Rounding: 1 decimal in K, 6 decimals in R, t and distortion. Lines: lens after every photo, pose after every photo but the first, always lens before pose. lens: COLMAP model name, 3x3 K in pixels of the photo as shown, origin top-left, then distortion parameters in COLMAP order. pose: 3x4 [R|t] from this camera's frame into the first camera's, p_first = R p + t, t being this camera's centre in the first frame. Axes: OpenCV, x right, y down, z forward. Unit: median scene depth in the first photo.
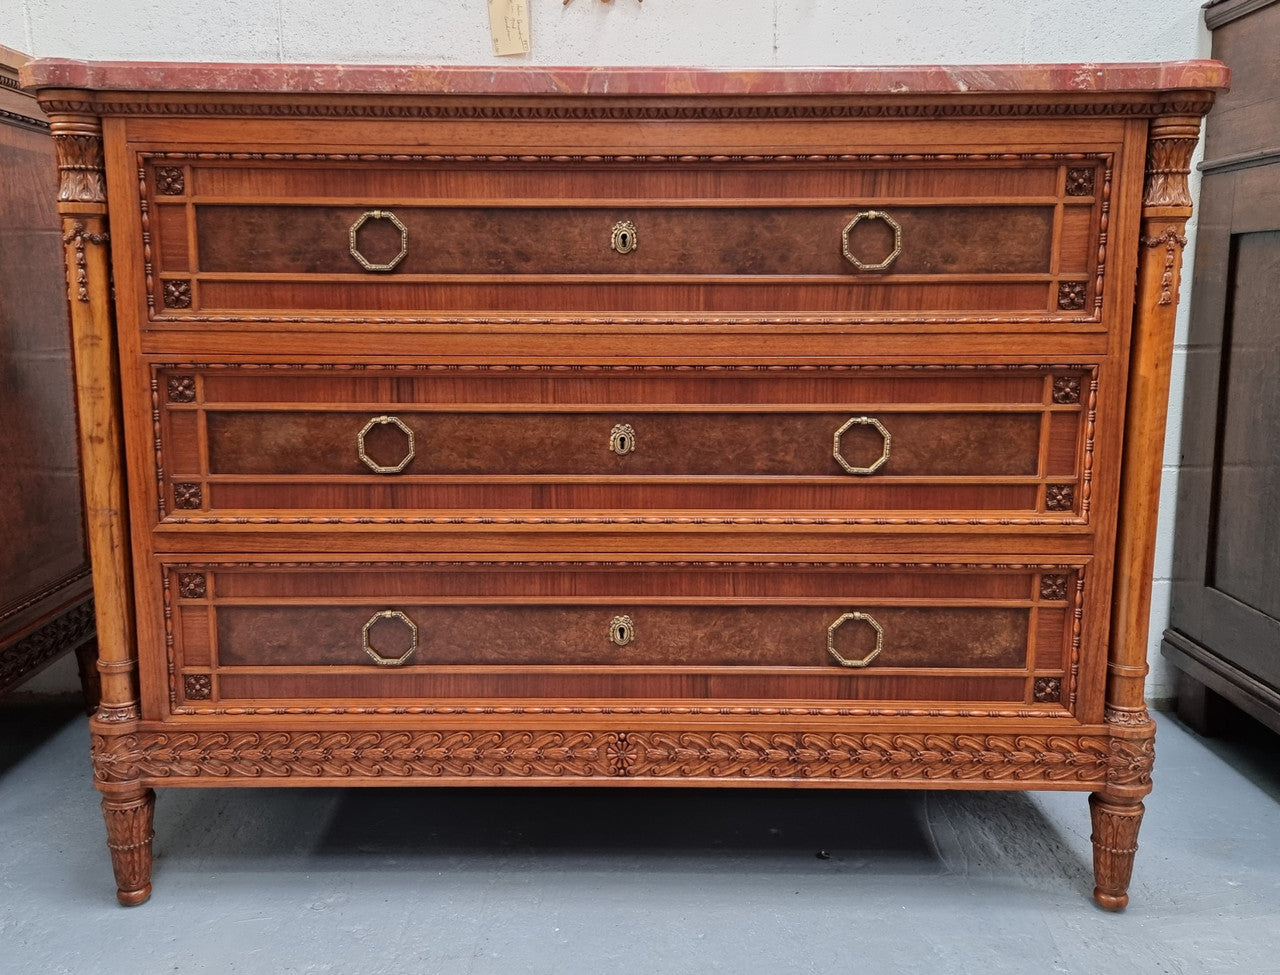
lens RADIAL K [[1110.9, 0, 610.2], [0, 1110.9, 448.1], [0, 0, 1]] dist [0.094556, -0.095397]
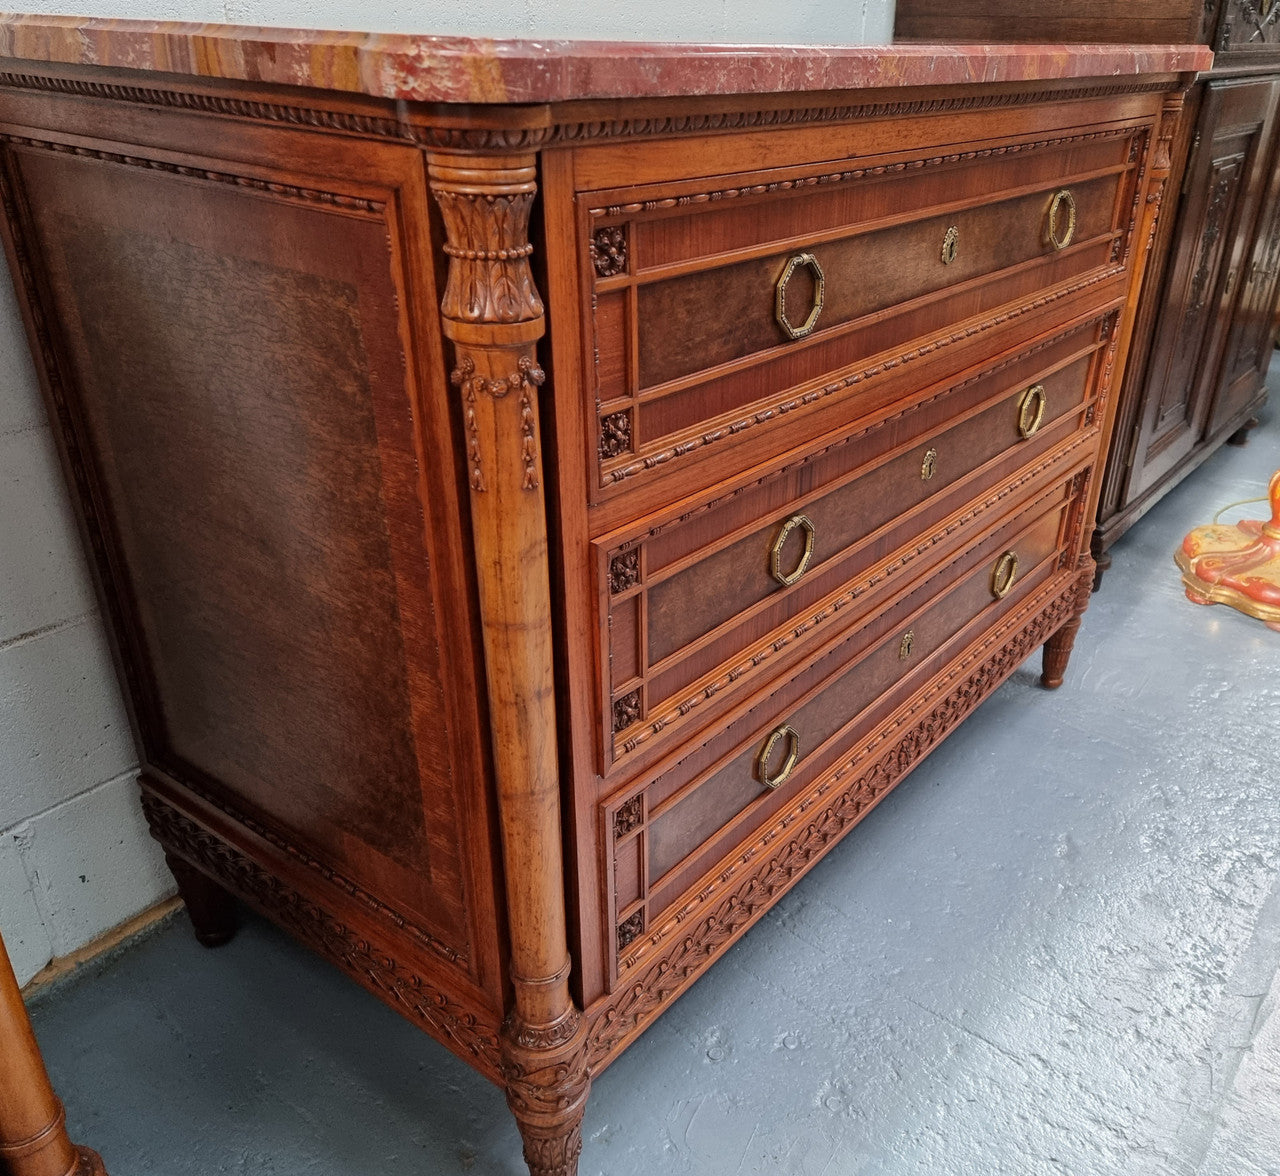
lens RADIAL K [[1106.6, 0, 754.5], [0, 1106.6, 597.0], [0, 0, 1]] dist [0.086423, -0.081737]
pose [[0.583462, -0.354894, 0.730495, -0.825258], [0.093195, 0.922784, 0.373877, -0.277556], [-0.806775, -0.150065, 0.571484, 0.570858]]
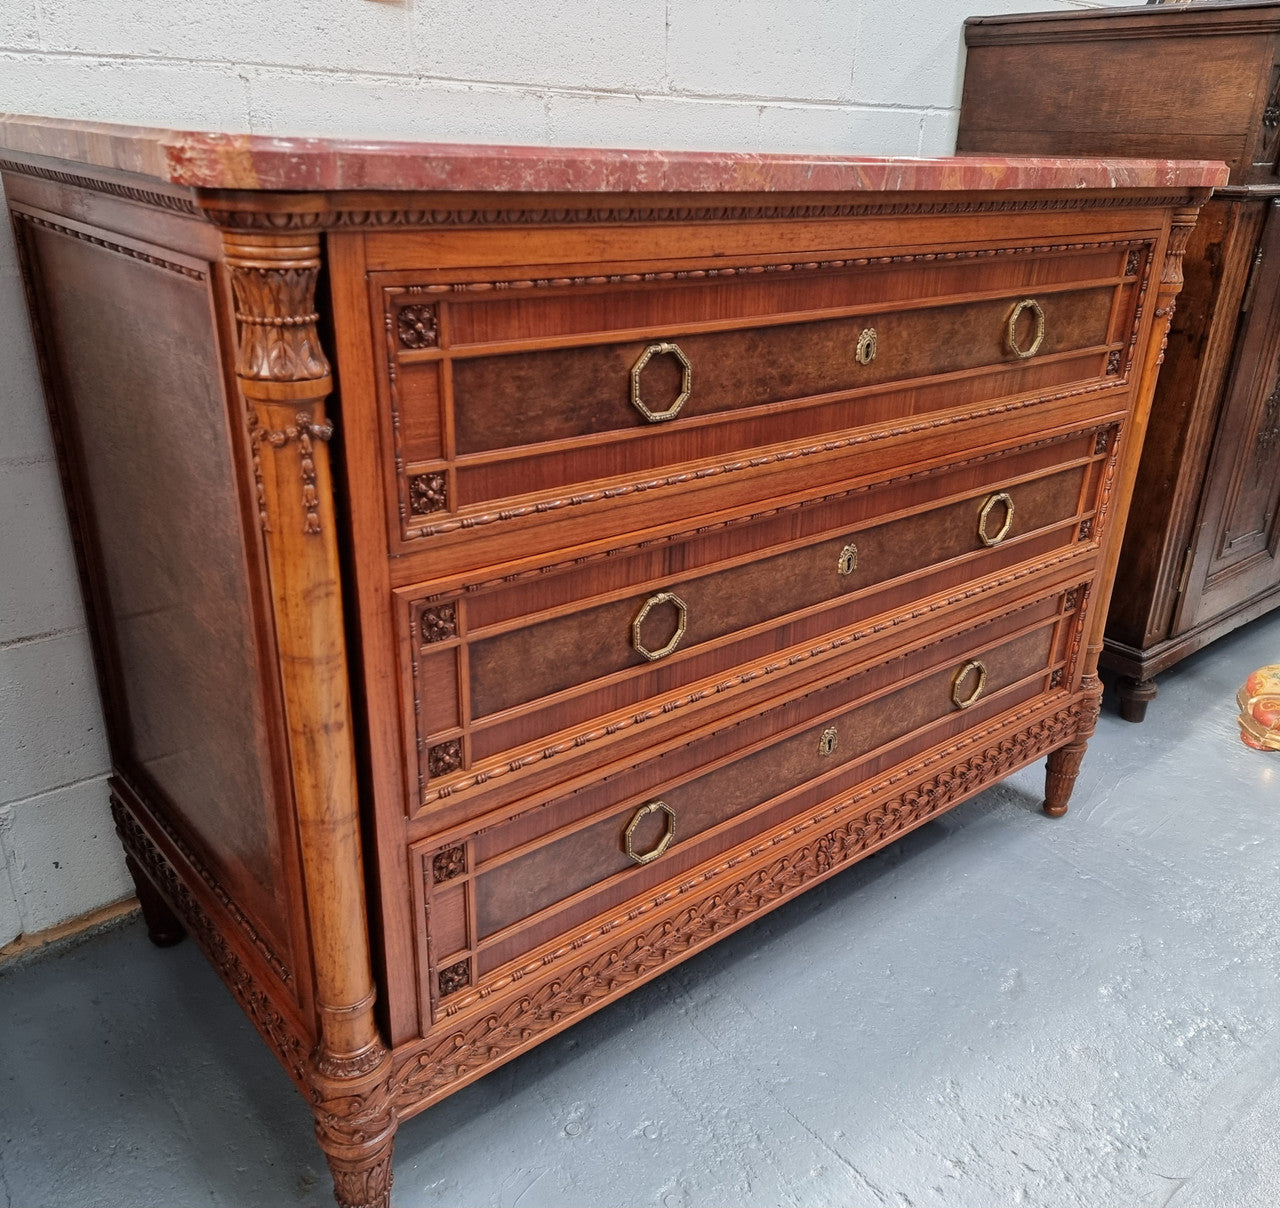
lens RADIAL K [[1112.1, 0, 700.0], [0, 1112.1, 601.8], [0, 0, 1]] dist [0.090412, -0.077640]
pose [[0.744937, -0.231917, 0.625526, -0.698959], [0.061816, 0.957593, 0.281415, -0.253534], [-0.664265, -0.170969, 0.727683, 0.392866]]
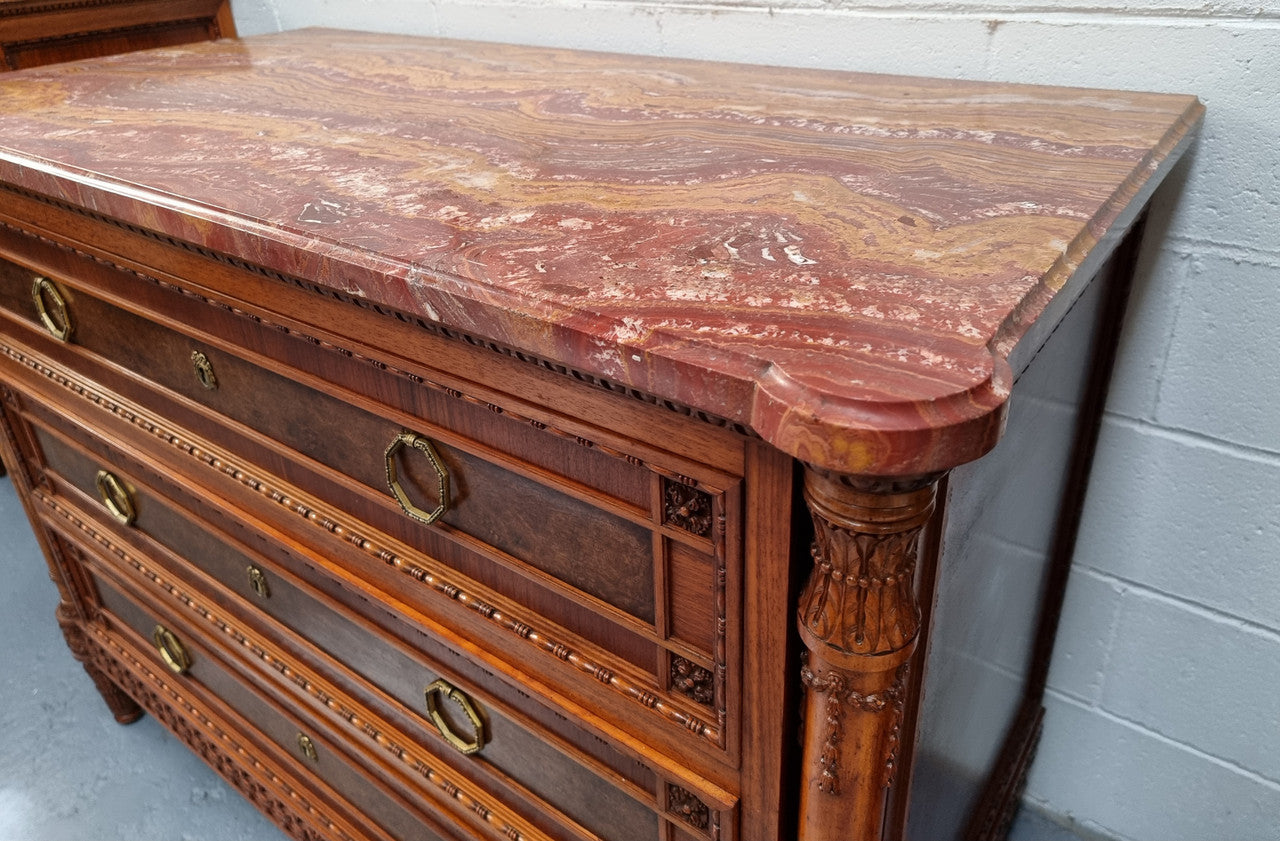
lens RADIAL K [[909.9, 0, 643.4], [0, 909.9, 344.8], [0, 0, 1]] dist [0.074773, -0.069592]
pose [[0.805849, 0.233804, -0.544006, 0.591766], [-0.050502, 0.942533, 0.330273, -0.427786], [0.589963, -0.238677, 0.771348, 0.690666]]
